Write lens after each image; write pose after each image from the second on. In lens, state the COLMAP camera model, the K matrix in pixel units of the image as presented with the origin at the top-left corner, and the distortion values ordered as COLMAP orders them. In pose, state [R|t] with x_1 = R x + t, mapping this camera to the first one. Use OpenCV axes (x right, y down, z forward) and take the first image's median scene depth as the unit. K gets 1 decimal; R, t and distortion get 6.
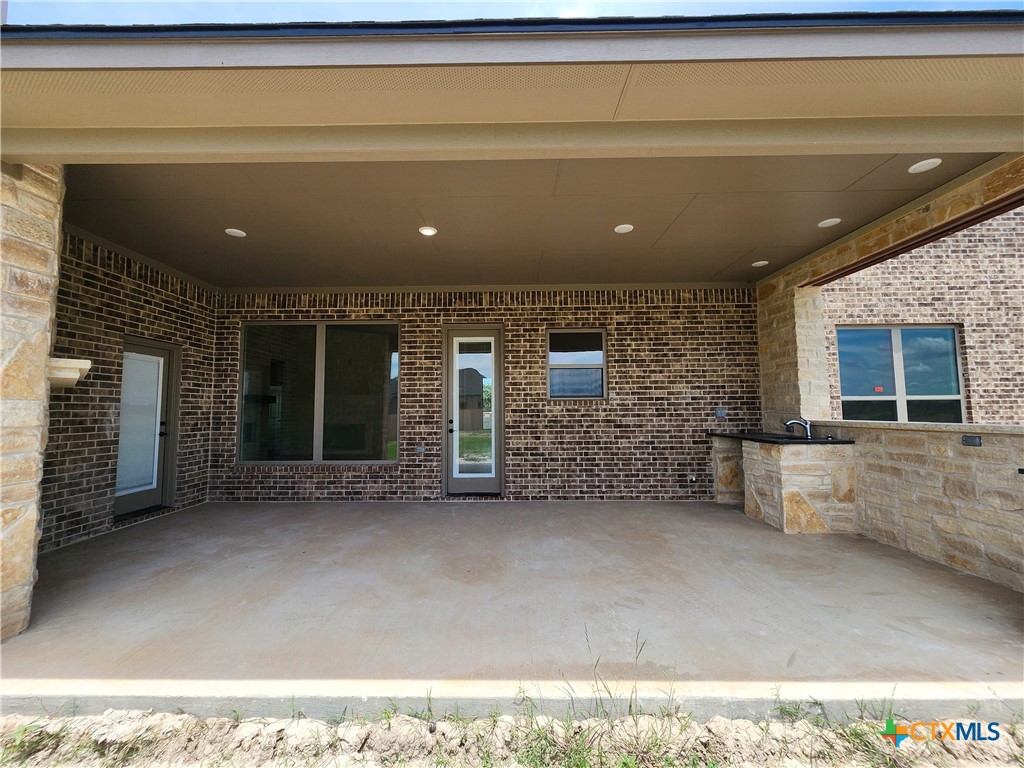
lens RADIAL K [[418.6, 0, 507.7], [0, 418.6, 379.8], [0, 0, 1]] dist [0.002299, -0.000077]
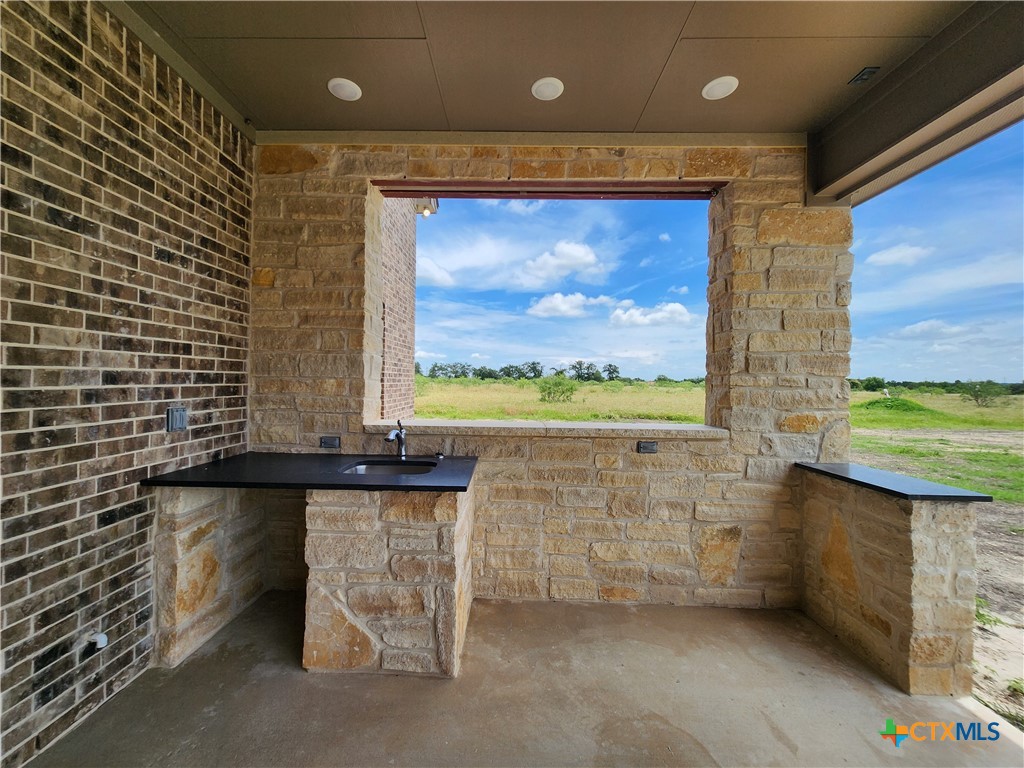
lens RADIAL K [[418.6, 0, 507.7], [0, 418.6, 379.8], [0, 0, 1]] dist [0.002299, -0.000077]
pose [[0.010965, 0.010697, 0.999883, 0.136590], [-0.088409, 0.996037, -0.009686, 0.023011], [-0.996024, -0.088293, 0.011867, 0.705339]]
